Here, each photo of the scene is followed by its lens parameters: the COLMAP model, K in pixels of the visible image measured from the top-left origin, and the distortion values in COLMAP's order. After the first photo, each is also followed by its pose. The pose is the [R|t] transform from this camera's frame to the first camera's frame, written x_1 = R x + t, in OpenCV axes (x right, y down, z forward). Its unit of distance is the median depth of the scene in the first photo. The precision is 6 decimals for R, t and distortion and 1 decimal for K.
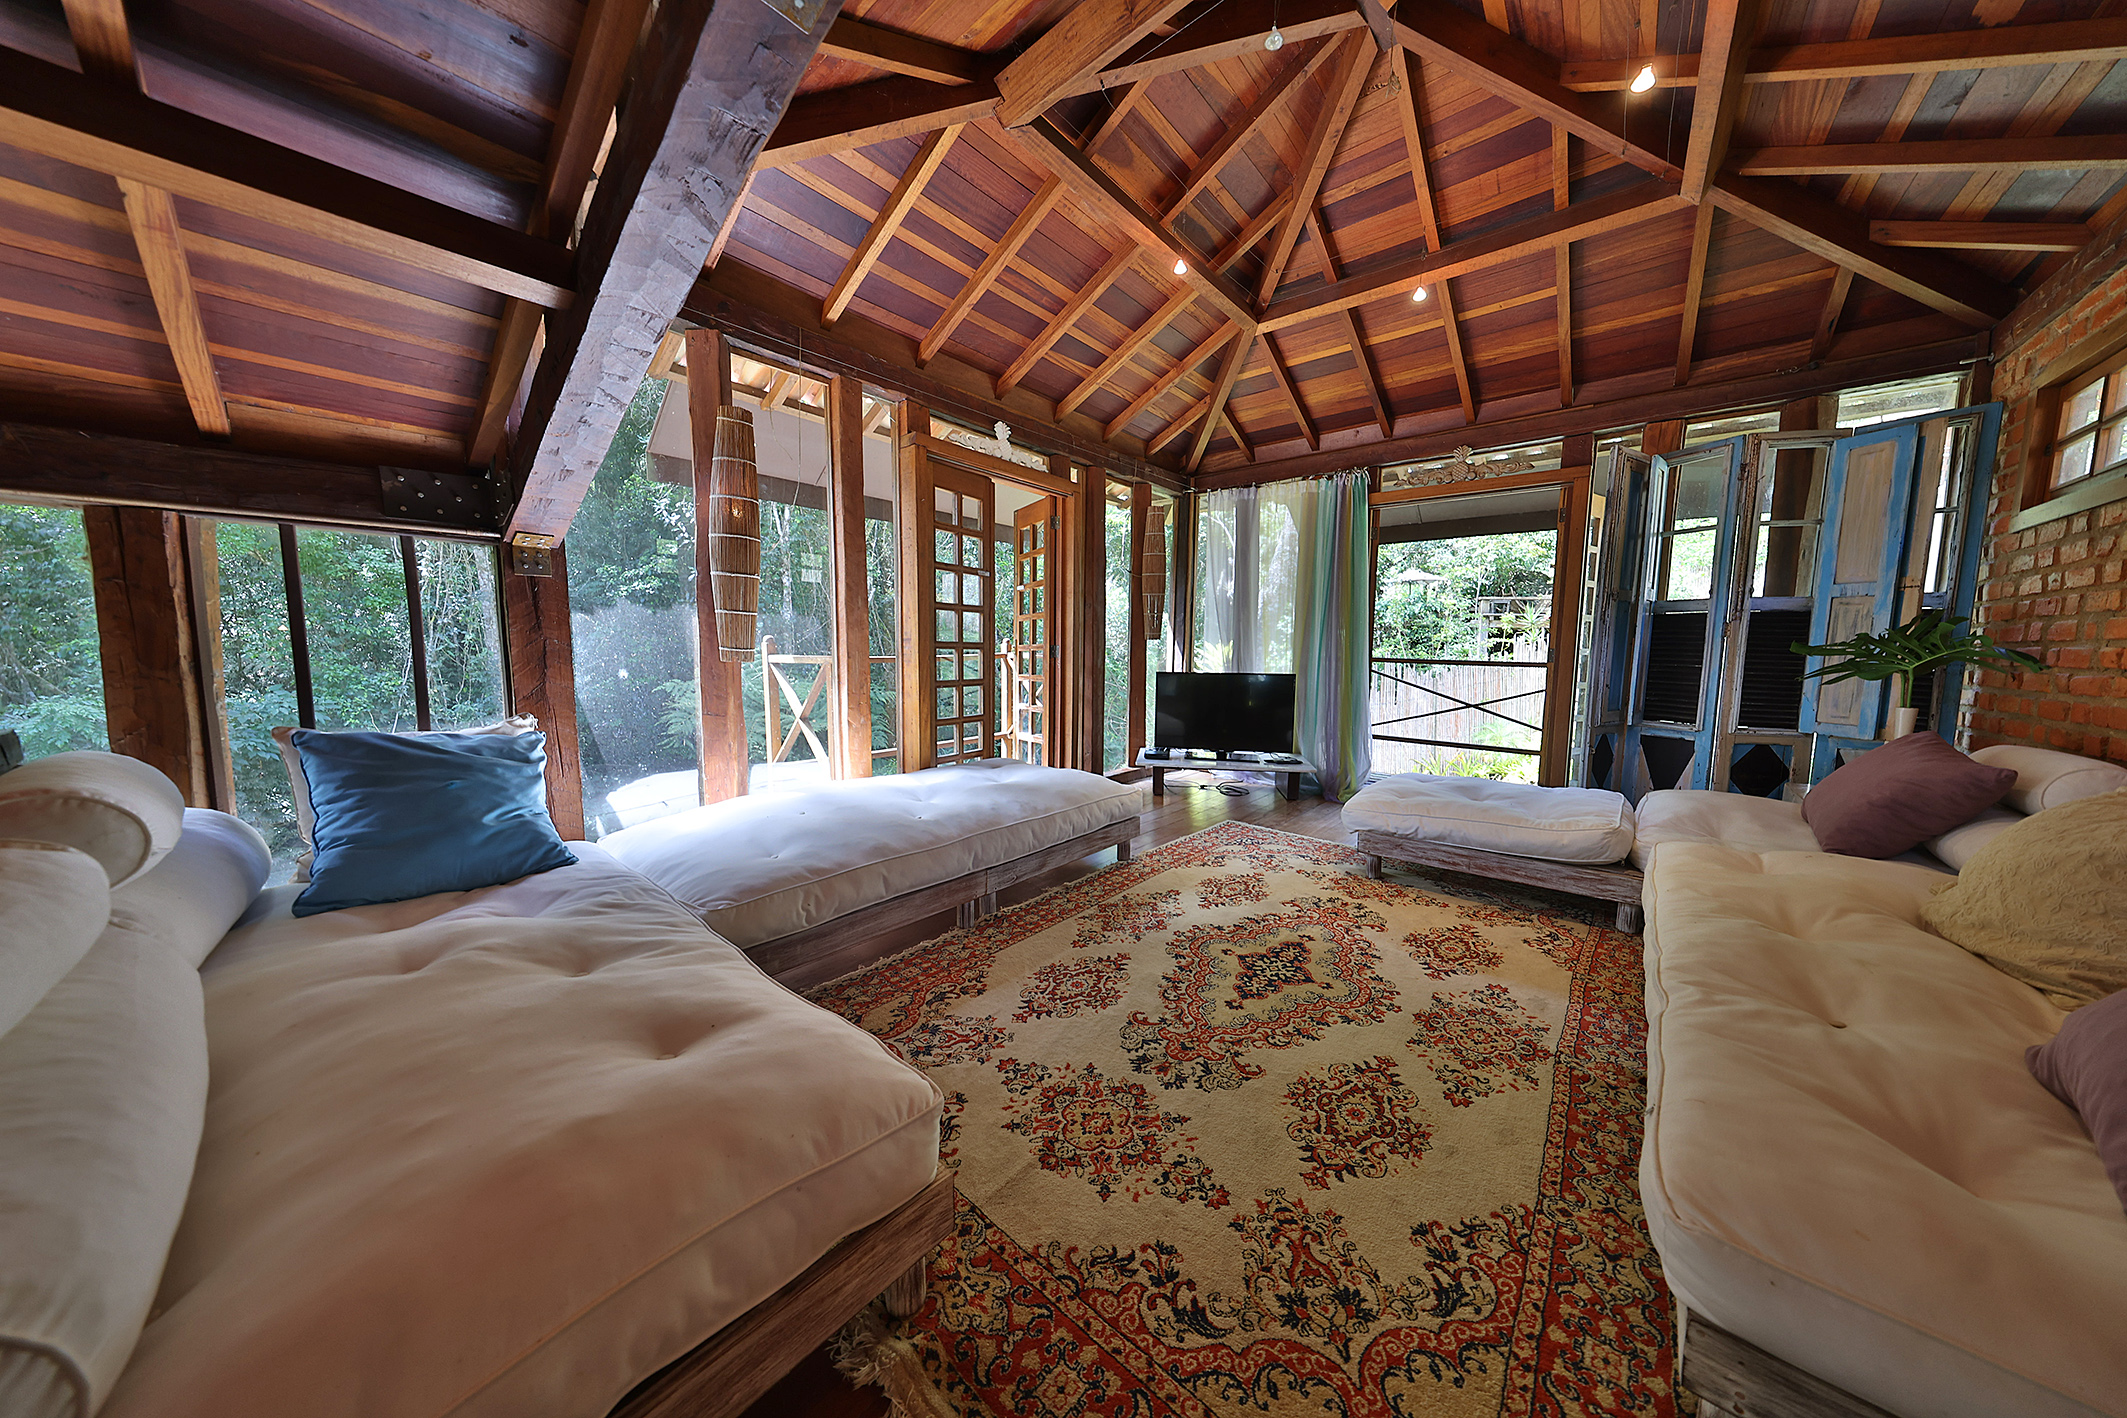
lens RADIAL K [[624.4, 0, 1078.0], [0, 624.4, 702.8], [0, 0, 1]] dist [-0.000630, 0.000094]
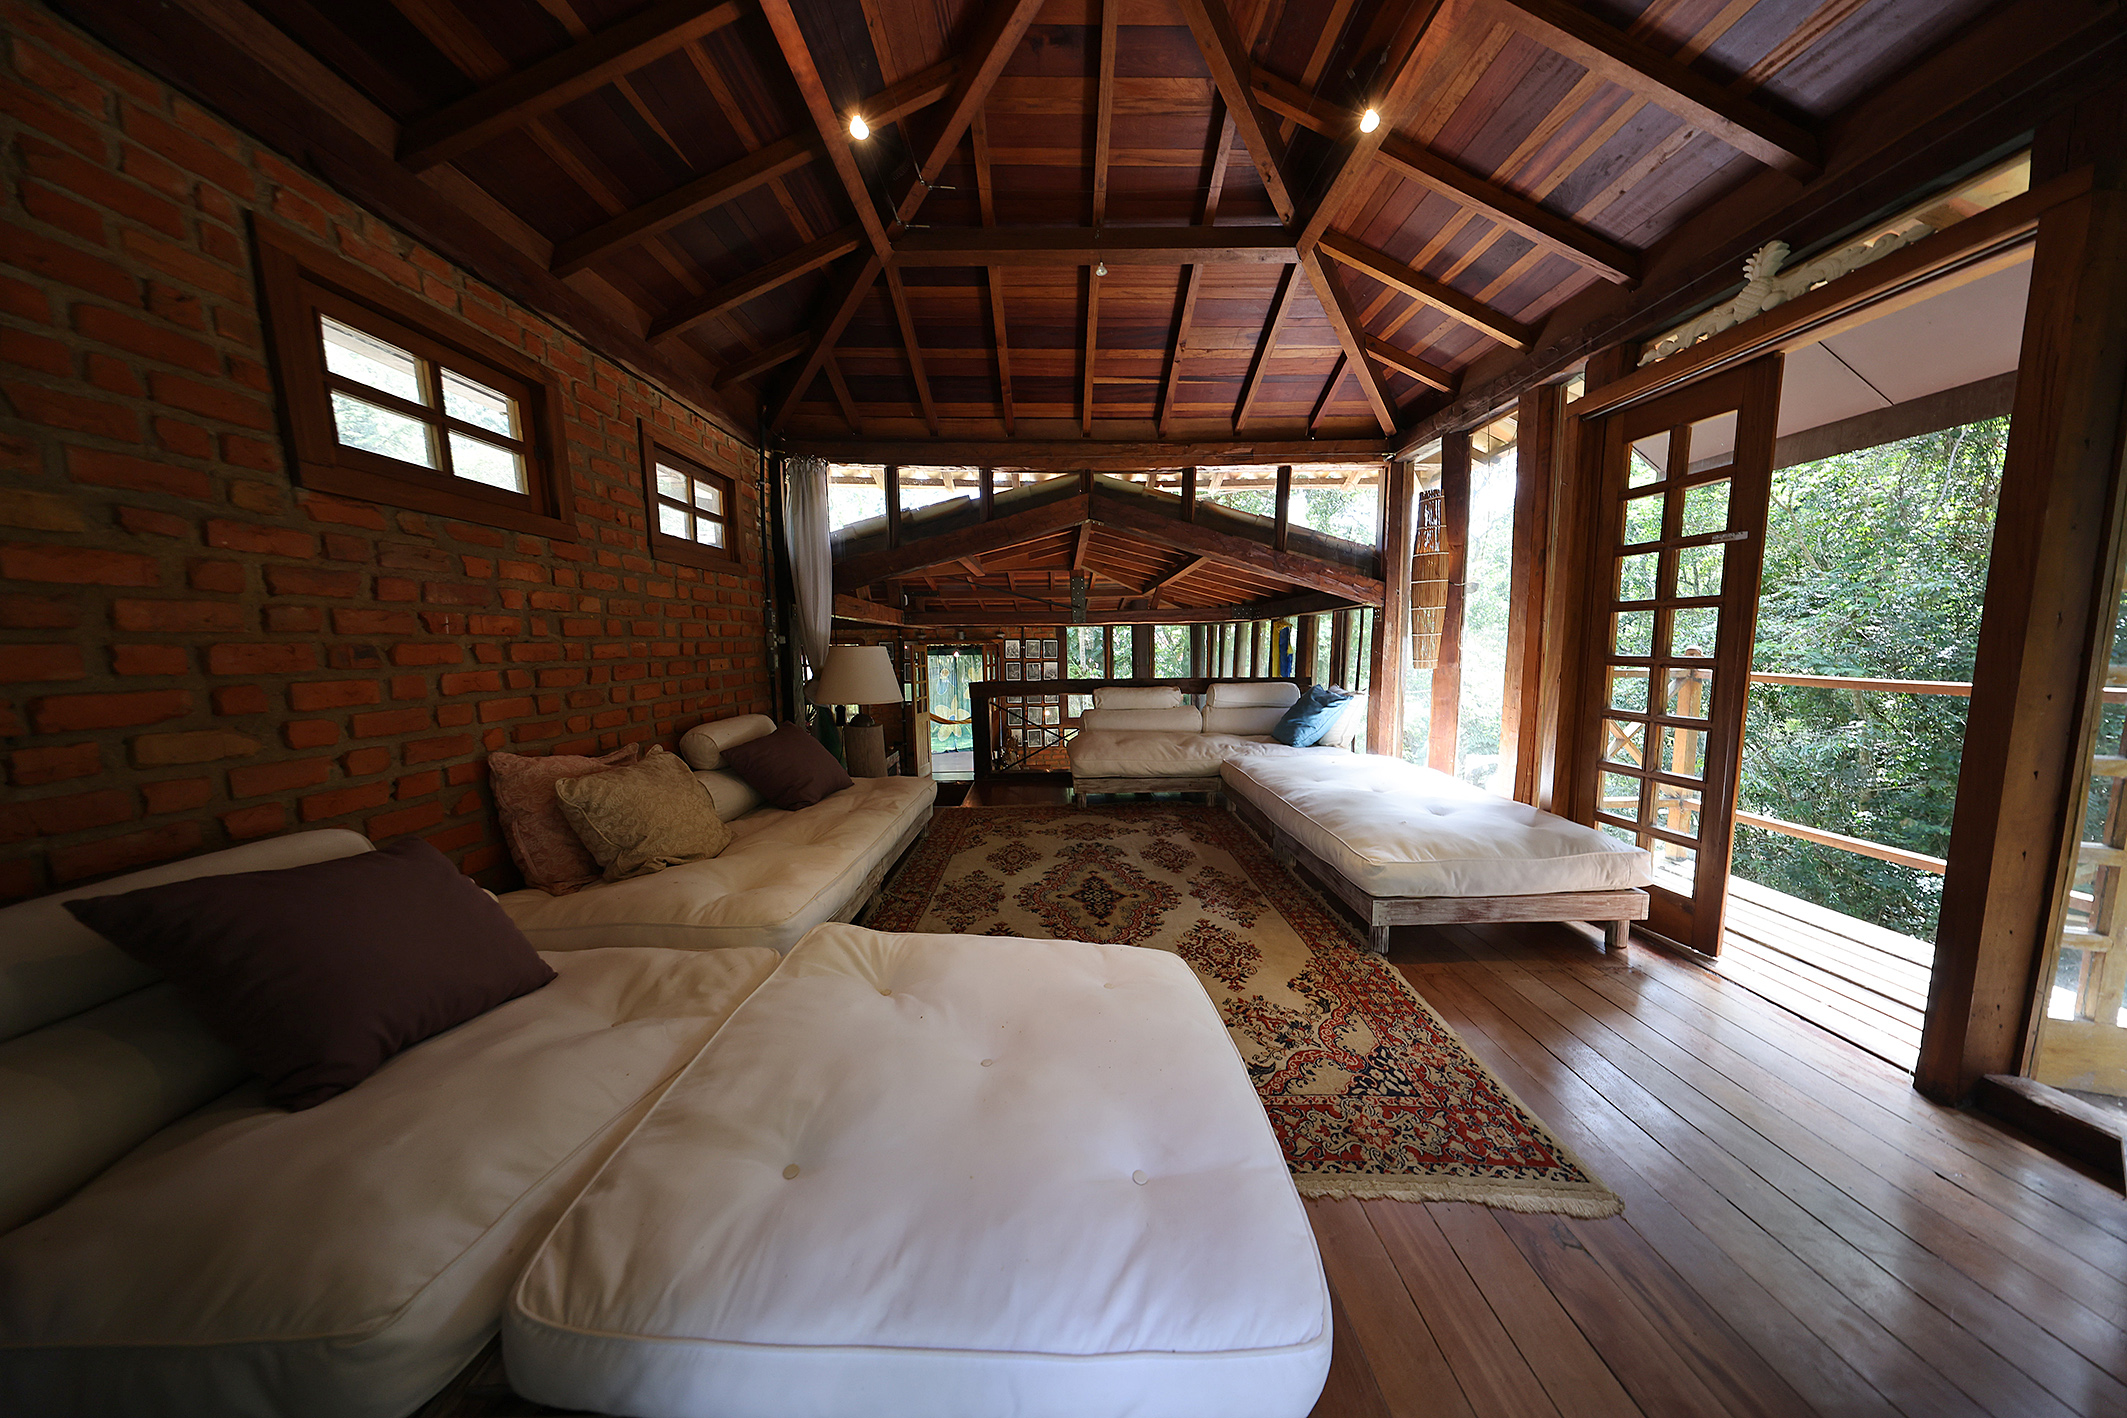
lens RADIAL K [[624.4, 0, 1069.9], [0, 624.4, 712.3], [0, 0, 1]] dist [-0.000630, 0.000094]
pose [[-0.742217, 0.069543, -0.666541, 1.219803], [-0.061049, 0.983449, 0.170588, -0.198014], [0.667373, 0.167305, -0.725688, 1.849147]]
